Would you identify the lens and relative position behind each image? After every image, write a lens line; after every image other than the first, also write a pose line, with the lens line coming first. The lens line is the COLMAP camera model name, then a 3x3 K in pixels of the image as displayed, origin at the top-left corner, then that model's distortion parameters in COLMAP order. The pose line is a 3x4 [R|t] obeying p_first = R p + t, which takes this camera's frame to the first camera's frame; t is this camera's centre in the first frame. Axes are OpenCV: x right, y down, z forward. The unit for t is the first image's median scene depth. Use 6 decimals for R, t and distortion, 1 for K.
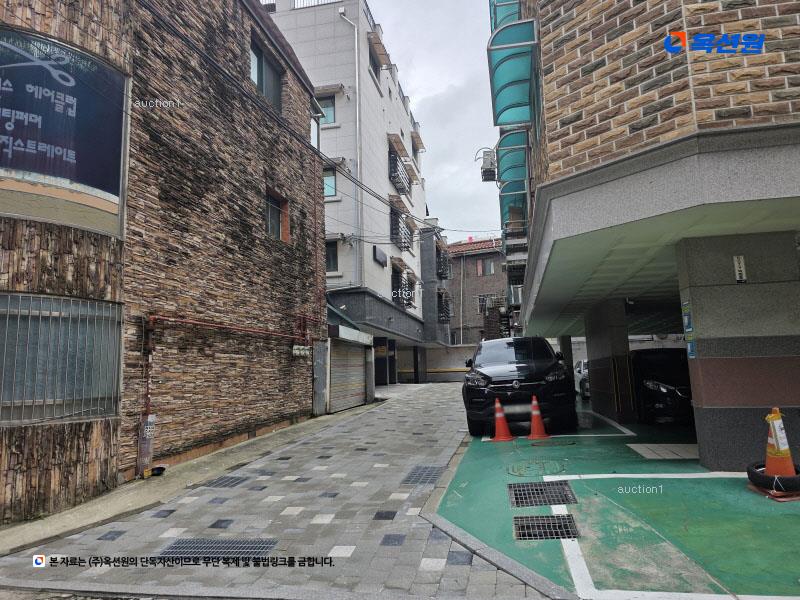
lens RADIAL K [[523.5, 0, 400.0], [0, 523.5, 300.0], [0, 0, 1]] dist [0.088544, -0.082322]
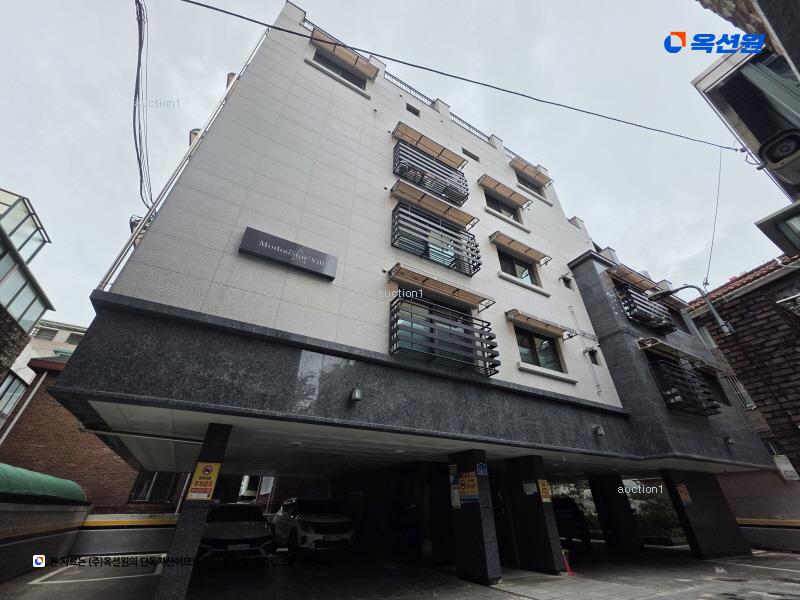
lens RADIAL K [[317.7, 0, 399.0], [0, 317.7, 298.6], [0, 0, 1]] dist [0.003314, 0.000093]
pose [[0.674460, -0.388031, -0.628121, 0.140000], [0.092920, 0.888601, -0.449171, 0.064907], [0.732441, 0.244582, 0.635382, 0.665177]]
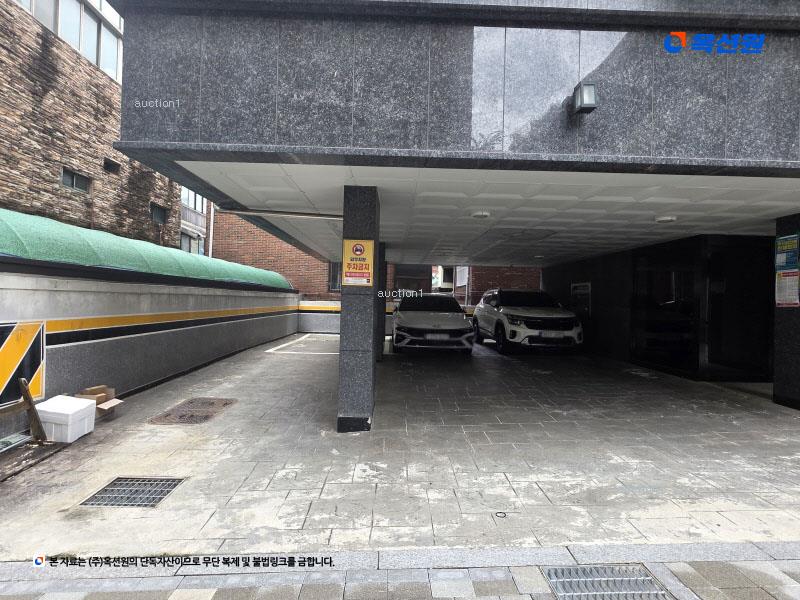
lens RADIAL K [[446.9, 0, 400.0], [0, 446.9, 300.0], [0, 0, 1]] dist [0.001821, 0.000647]
pose [[0.246470, 0.030034, -0.968685, 0.095212], [0.111622, 0.991988, 0.059158, 0.070519], [0.962701, -0.122707, 0.241143, 0.691990]]
